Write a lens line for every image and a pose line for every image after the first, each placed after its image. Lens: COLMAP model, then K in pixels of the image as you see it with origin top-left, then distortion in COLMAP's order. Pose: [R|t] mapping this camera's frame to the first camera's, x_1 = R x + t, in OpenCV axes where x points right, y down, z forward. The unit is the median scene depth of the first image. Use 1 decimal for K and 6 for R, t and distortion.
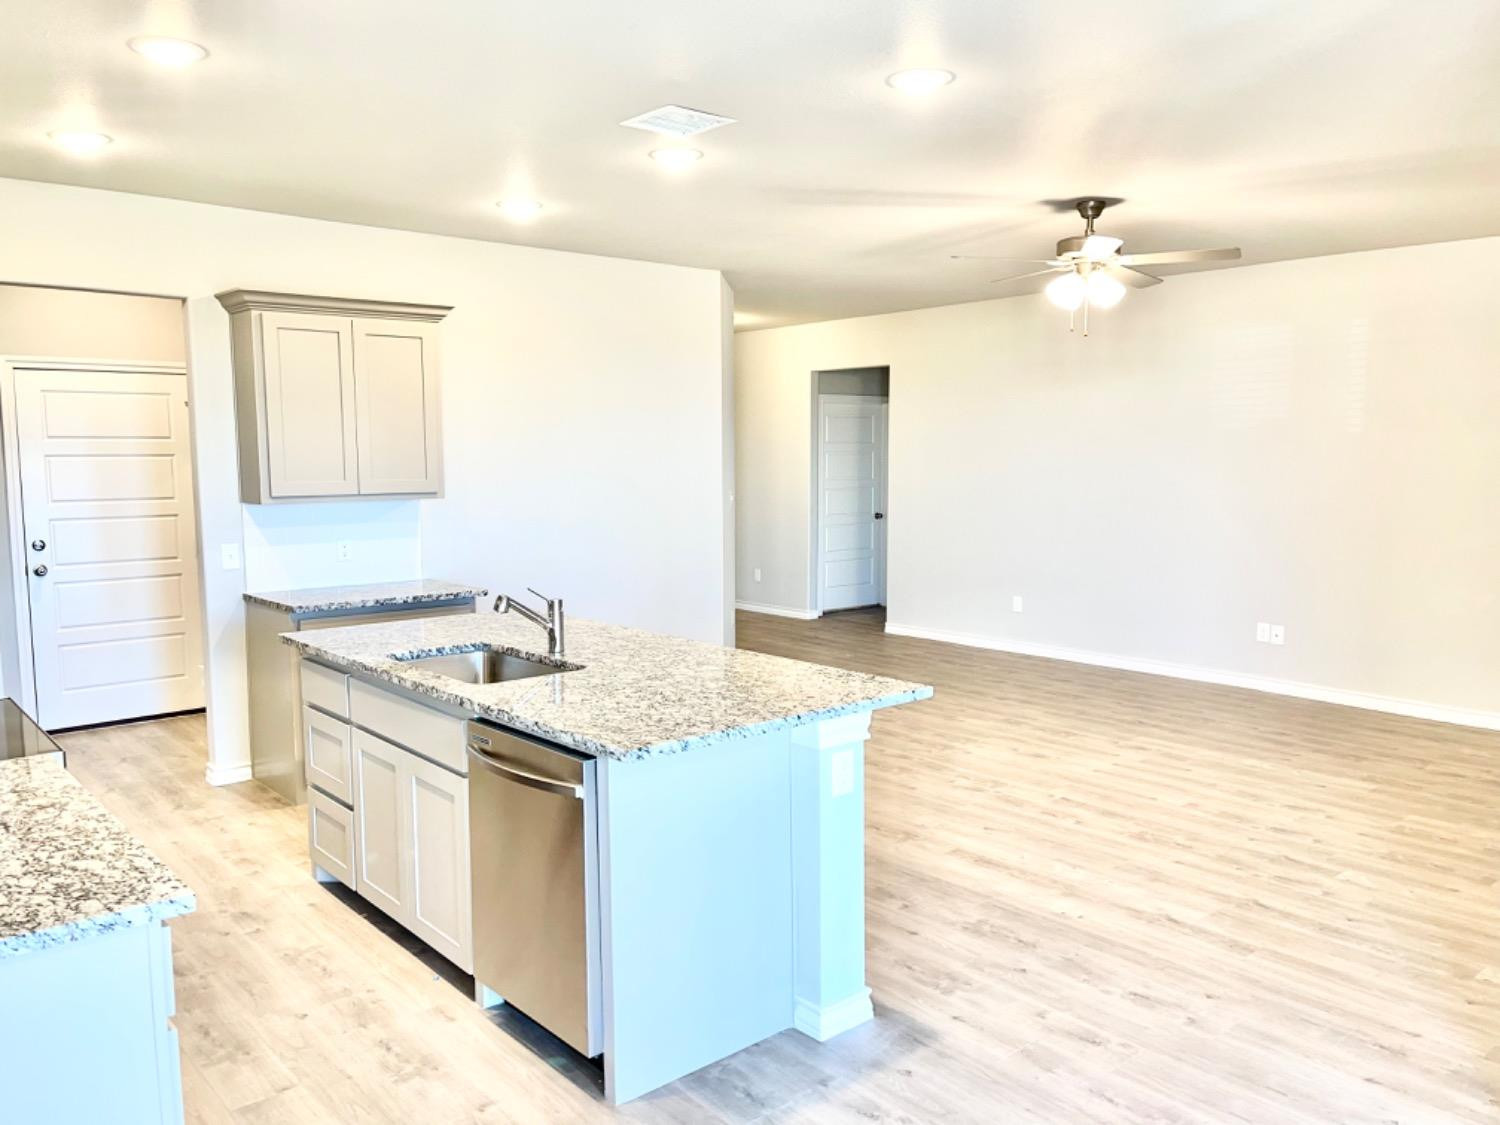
lens RADIAL K [[1155.6, 0, 755.6], [0, 1155.6, 565.0], [0, 0, 1]] dist [0.066640, -0.084324]
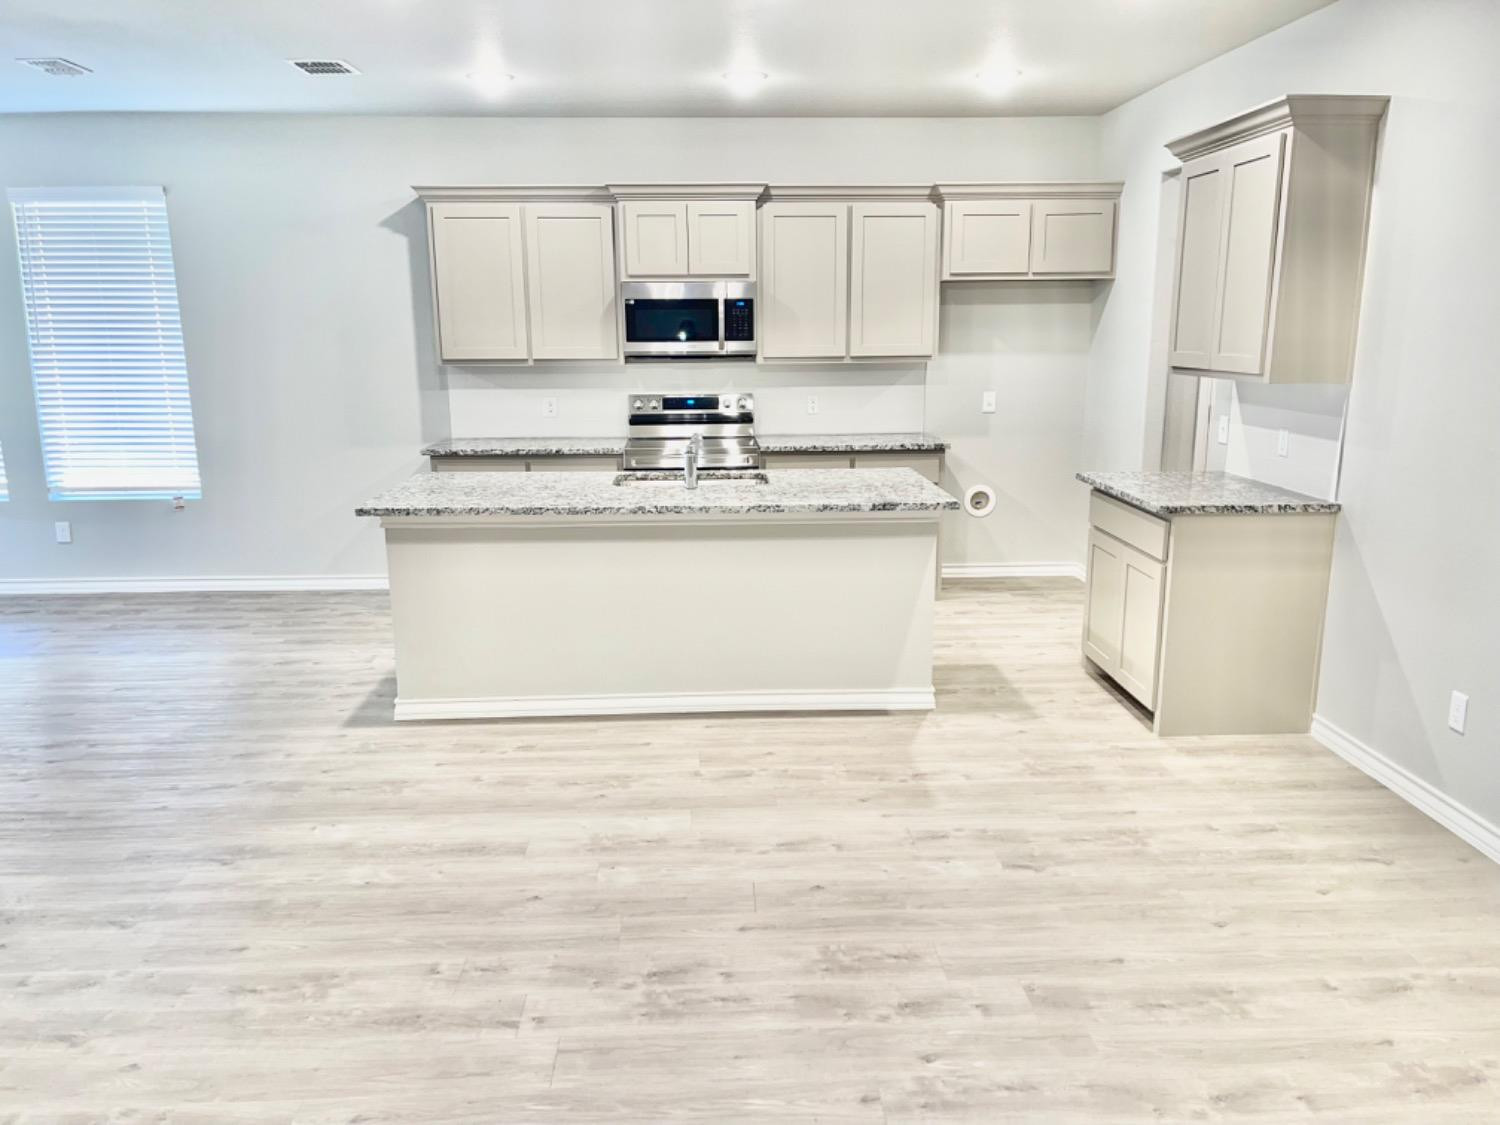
lens RADIAL K [[1155.6, 0, 753.6], [0, 1155.6, 558.5], [0, 0, 1]] dist [0.066640, -0.084324]
pose [[-0.626998, 0.166070, -0.761114, 0.655835], [-0.066486, 0.962041, 0.264682, -0.165453], [0.776178, 0.216559, -0.592157, 1.585349]]
